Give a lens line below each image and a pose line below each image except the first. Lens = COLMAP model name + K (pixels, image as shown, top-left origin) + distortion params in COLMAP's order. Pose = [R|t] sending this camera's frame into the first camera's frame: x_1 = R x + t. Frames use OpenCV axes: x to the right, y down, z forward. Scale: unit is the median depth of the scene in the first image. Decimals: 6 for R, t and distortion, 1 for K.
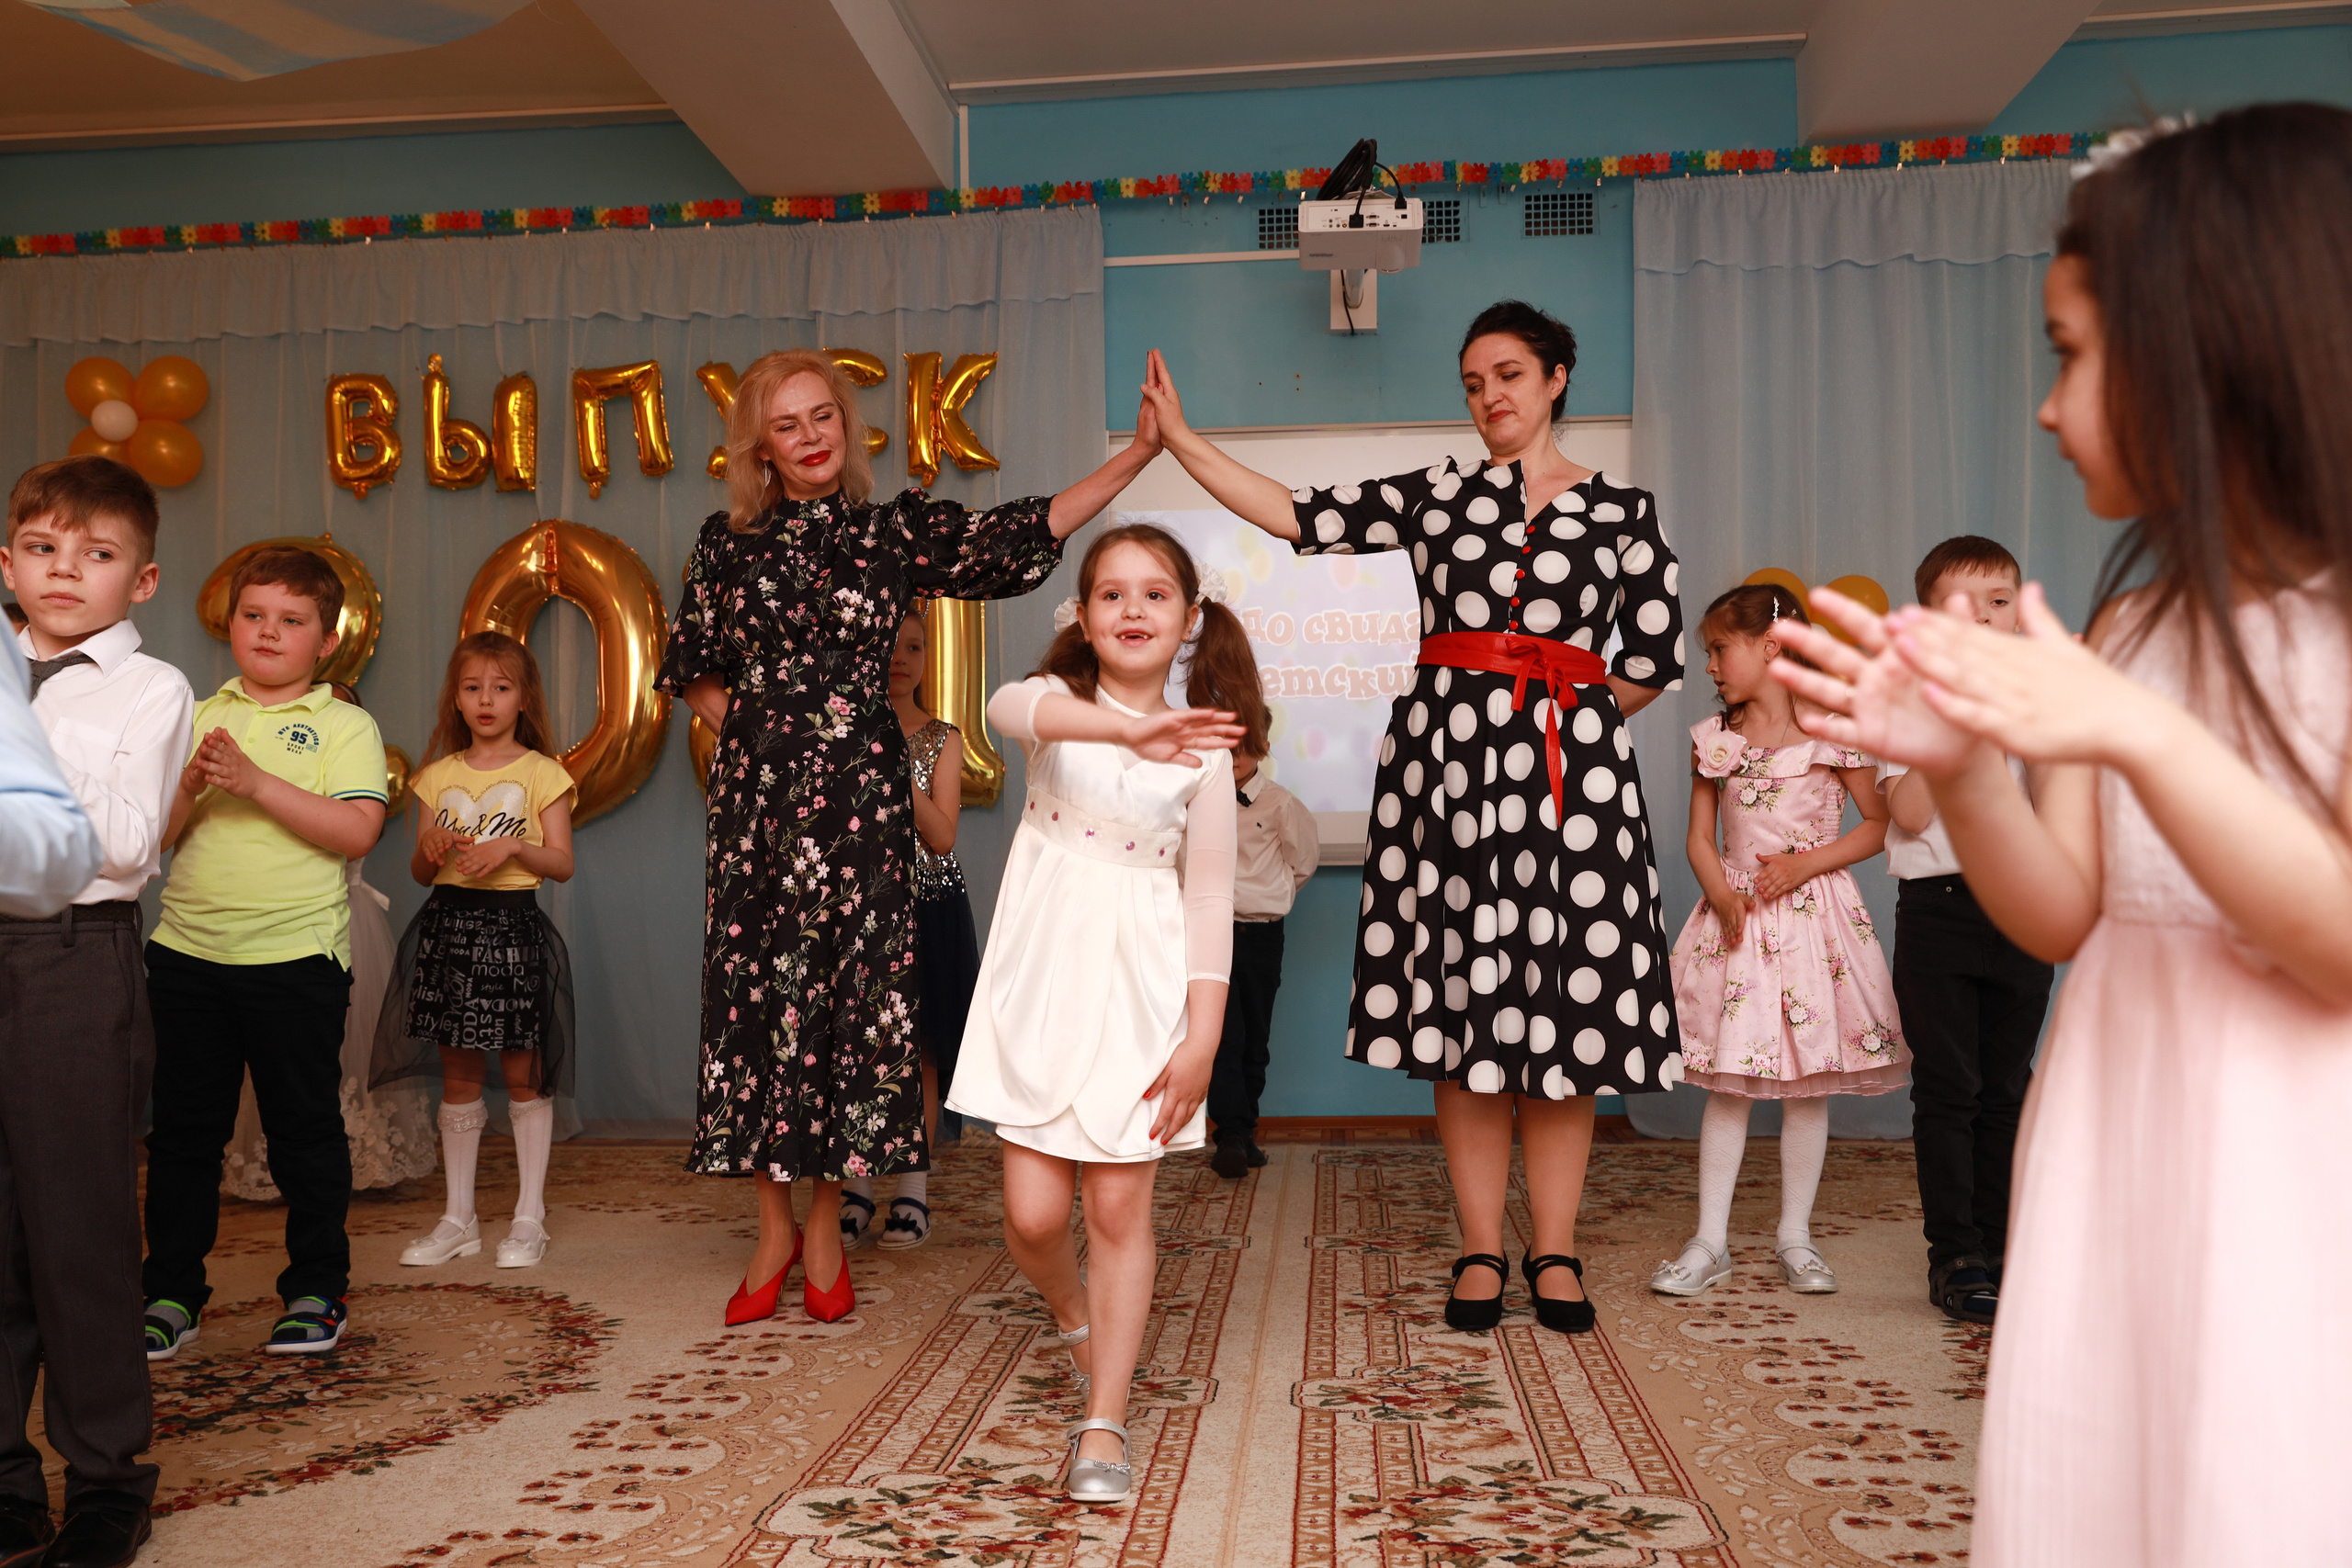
lens RADIAL K [[1990.1, 0, 1162.1], [0, 1990.1, 789.3], [0, 0, 1]] dist [-0.010715, 0.003670]
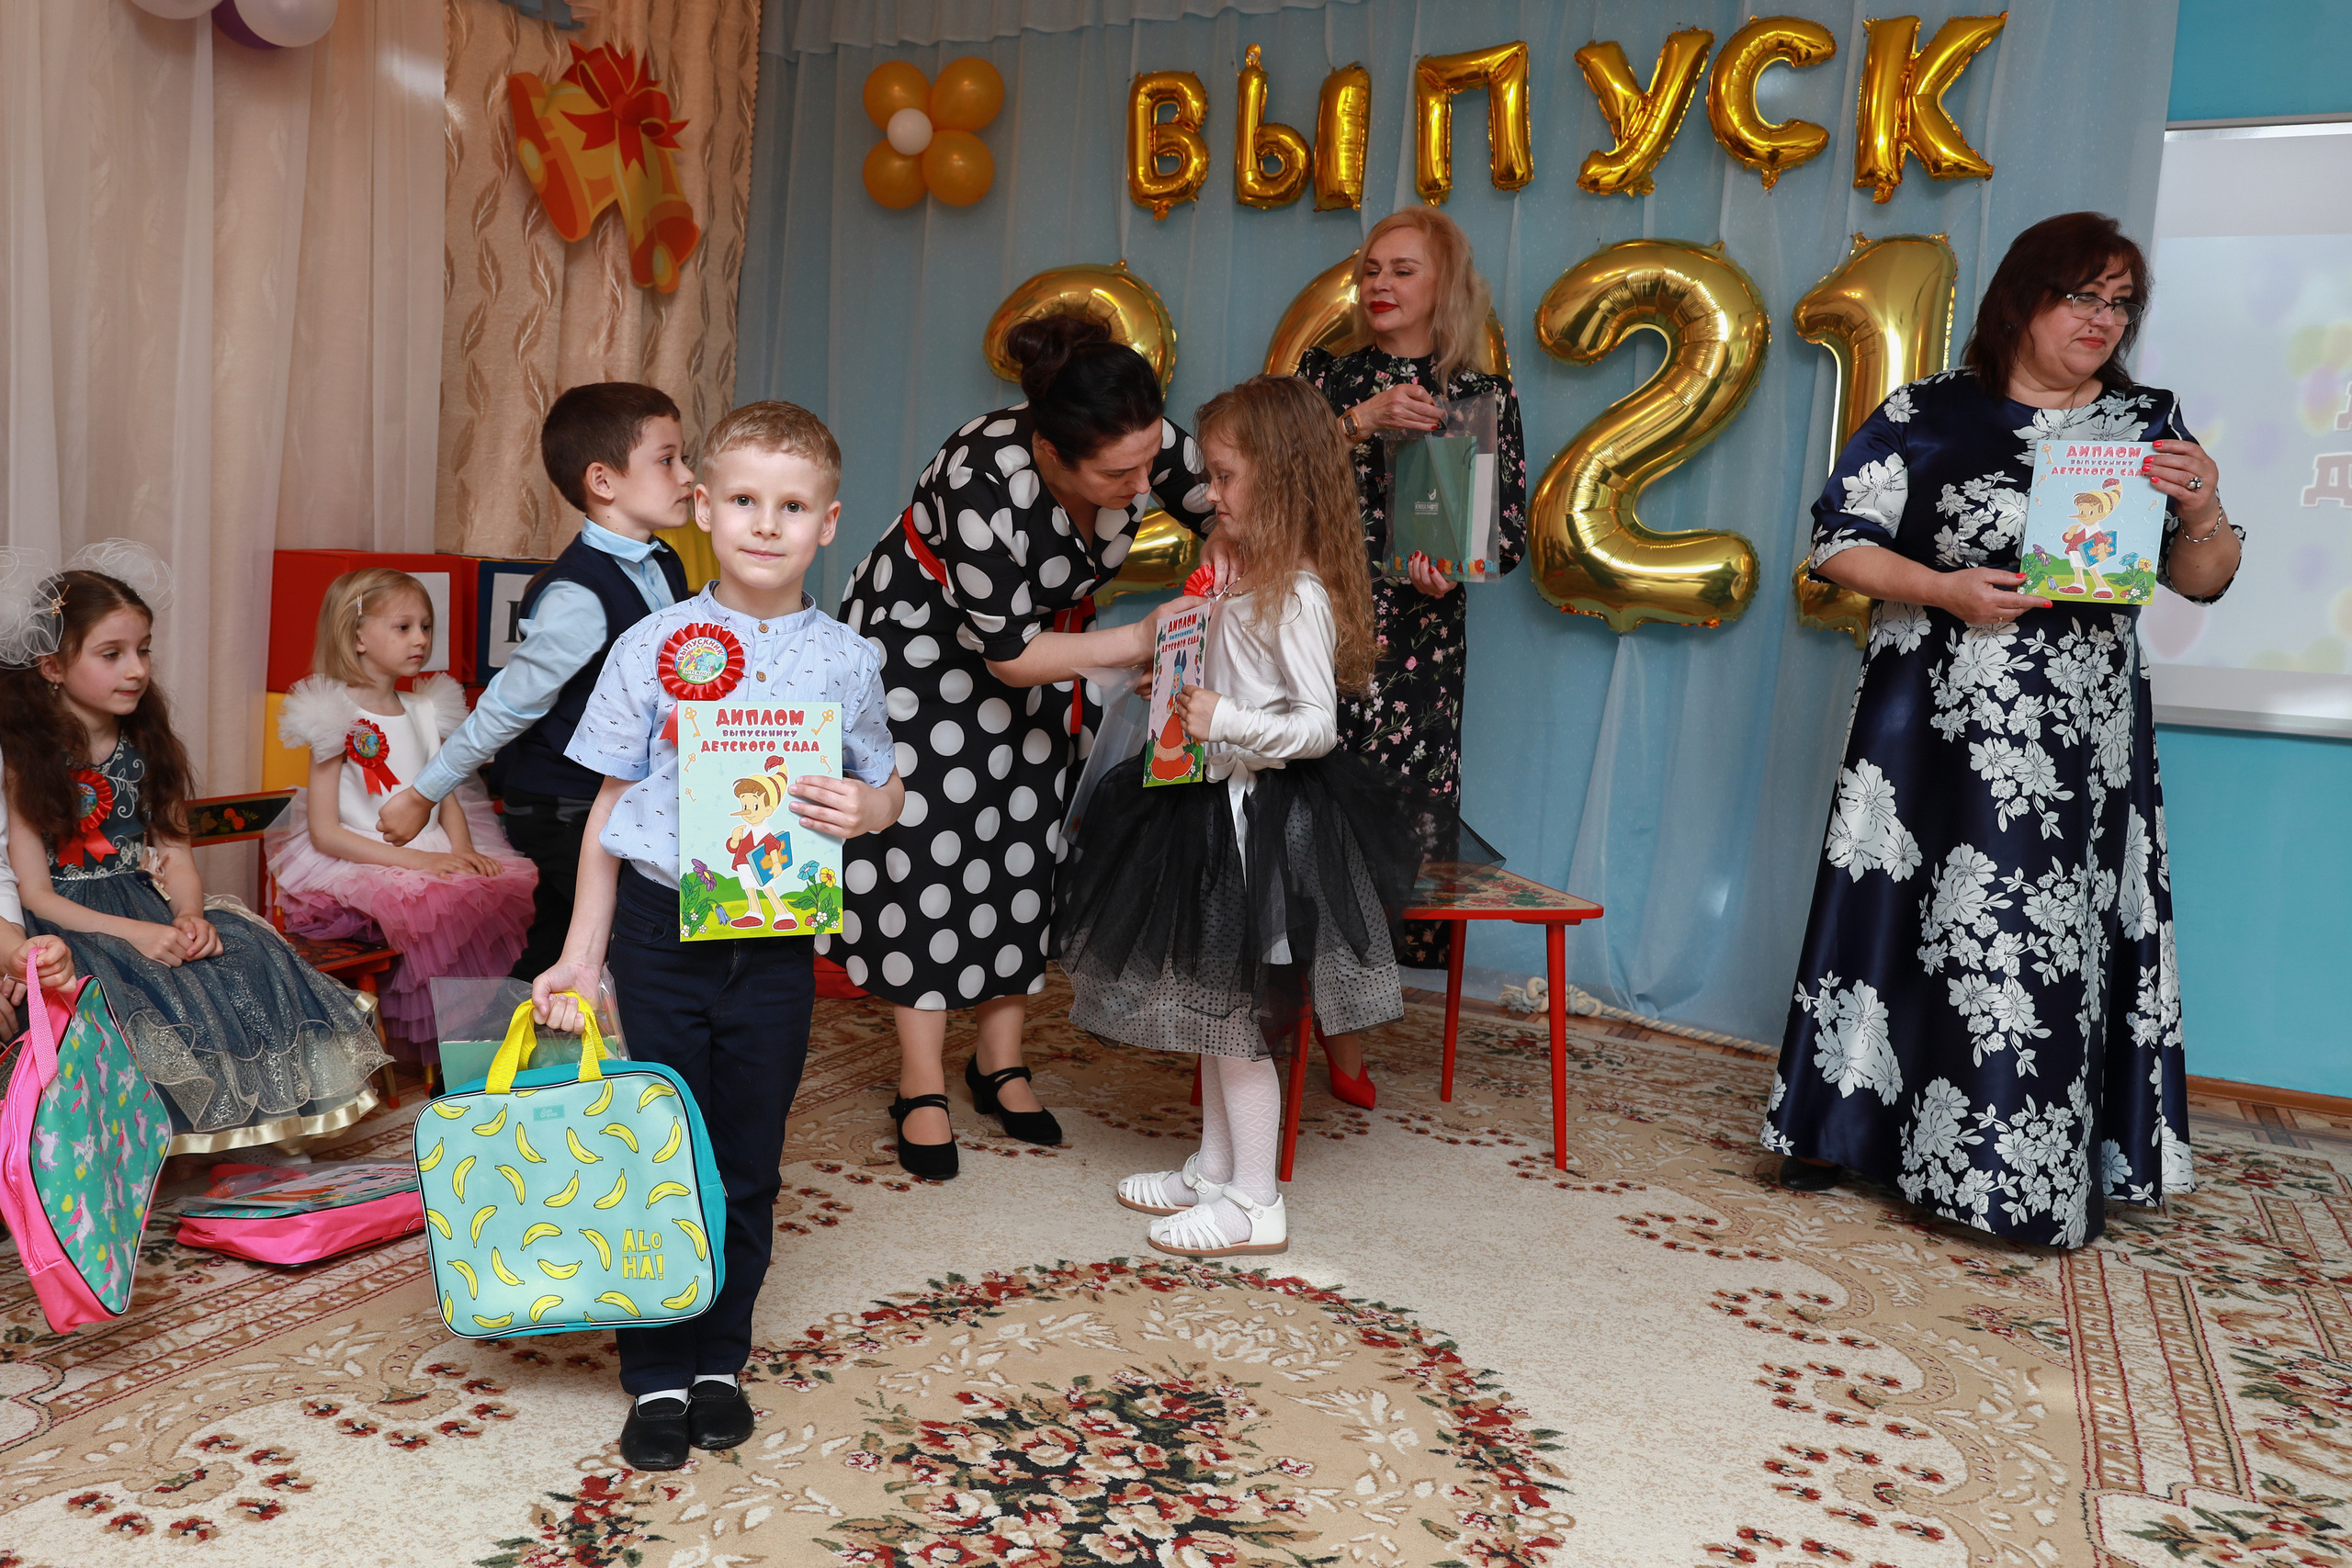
lens RADIAL K [[1822.2, 0, 1028.9], [0, 1822.2, 731.0], [0, 0, 1]] dist [-0.007437, 0.000538]
pose [[0.922237, 0.102556, -0.372774, -0.266879], [-0.055392, 0.989279, 0.135128, -0.057048], [0.382635, -0.103971, 0.918031, 0.434863]]
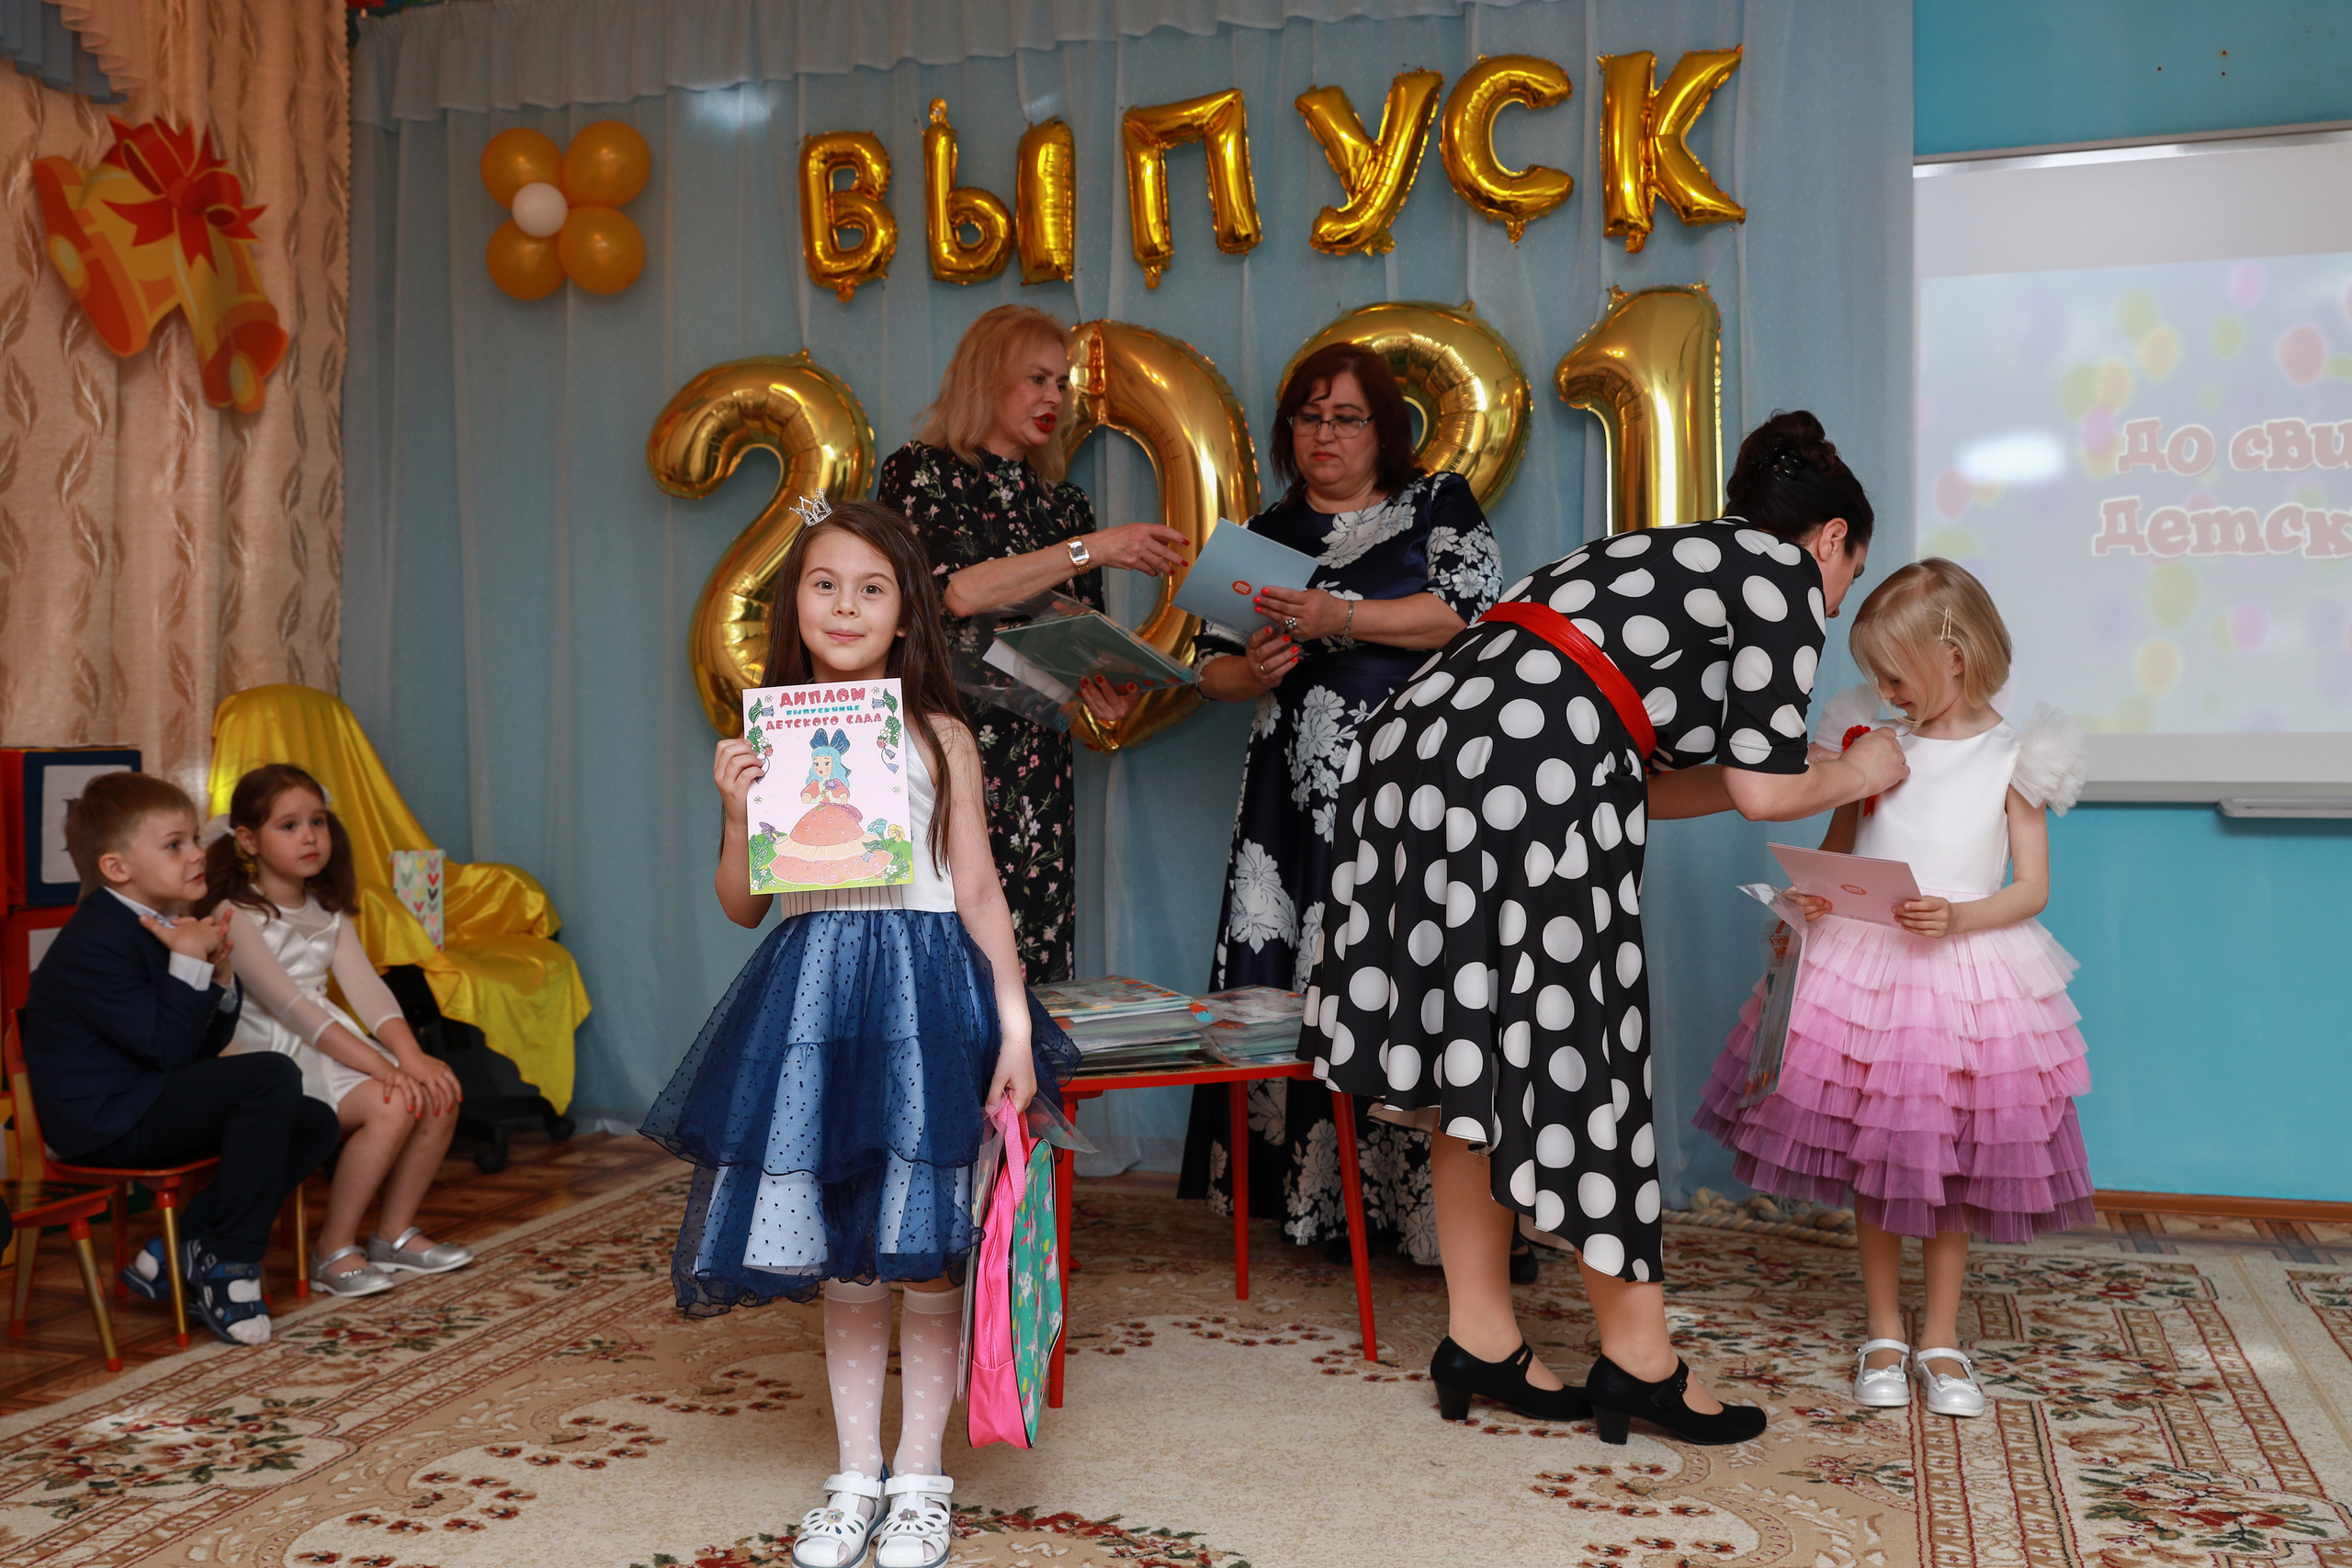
lens RADIAL K [[2253.7, 0, 1083.5], [0, 2253.7, 737.4], [0, 0, 1]] dist [0.003236, -0.001316]
pose [[0.970844, 0.008408, -0.239563, -0.221070], [0.005051, 0.998445, 0.055514, -0.057391], [0.239658, -0.055105, 0.969292, 0.377070]]
